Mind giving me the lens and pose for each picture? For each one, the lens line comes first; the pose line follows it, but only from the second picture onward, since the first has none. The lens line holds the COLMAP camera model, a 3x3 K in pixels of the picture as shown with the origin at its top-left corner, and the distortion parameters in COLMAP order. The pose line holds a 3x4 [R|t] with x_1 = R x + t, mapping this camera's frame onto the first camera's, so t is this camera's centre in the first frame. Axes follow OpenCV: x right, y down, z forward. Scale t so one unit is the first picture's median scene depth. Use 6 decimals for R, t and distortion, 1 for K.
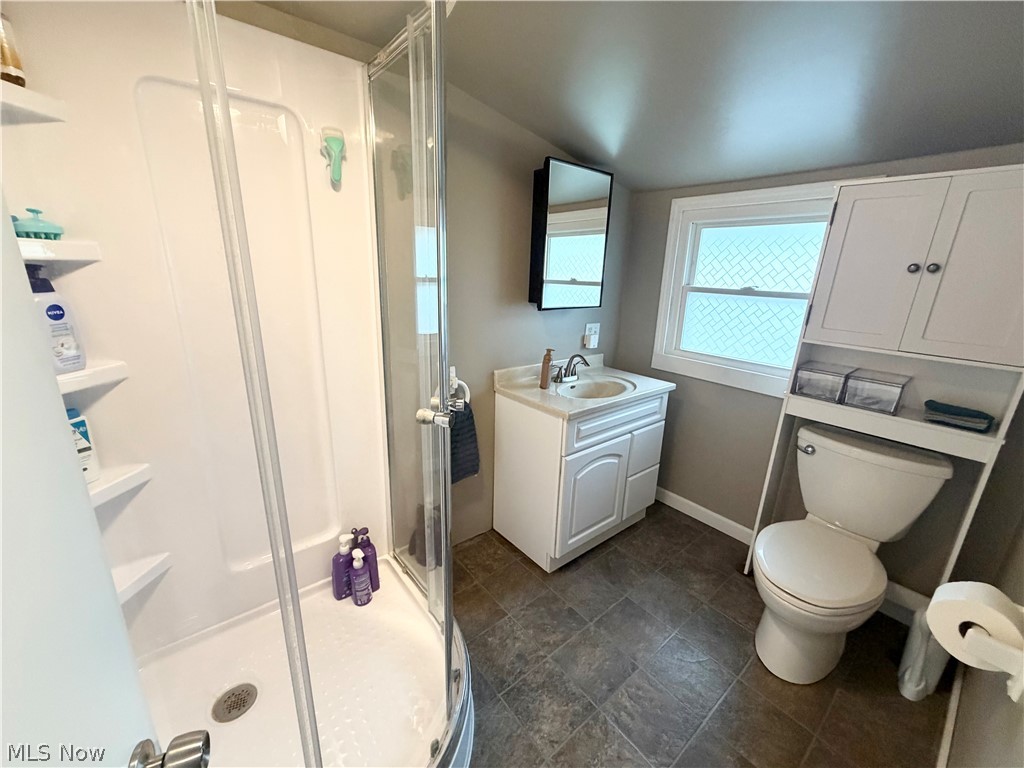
lens RADIAL K [[408.1, 0, 511.0], [0, 408.1, 385.5], [0, 0, 1]] dist [-0.000712, 0.000065]
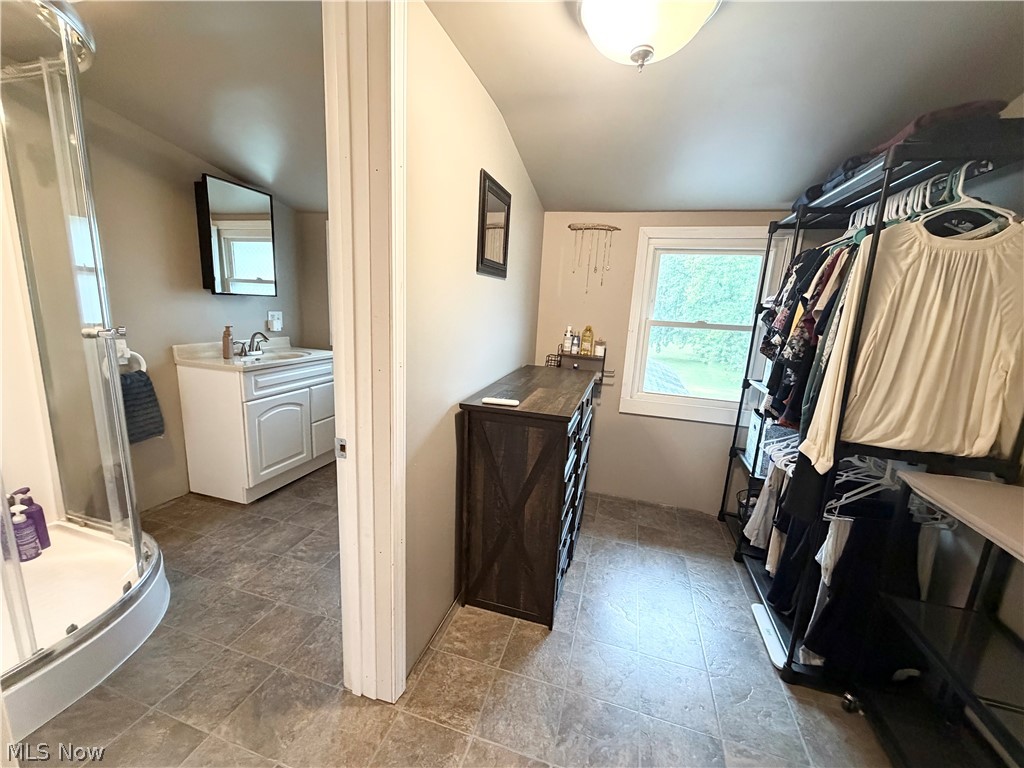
lens RADIAL K [[408.1, 0, 509.1], [0, 408.1, 383.8], [0, 0, 1]] dist [-0.000712, 0.000065]
pose [[0.826100, -0.095750, 0.555330, 0.100160], [0.128552, 0.991495, -0.020278, 0.229974], [-0.548665, 0.088140, 0.831383, -0.506053]]
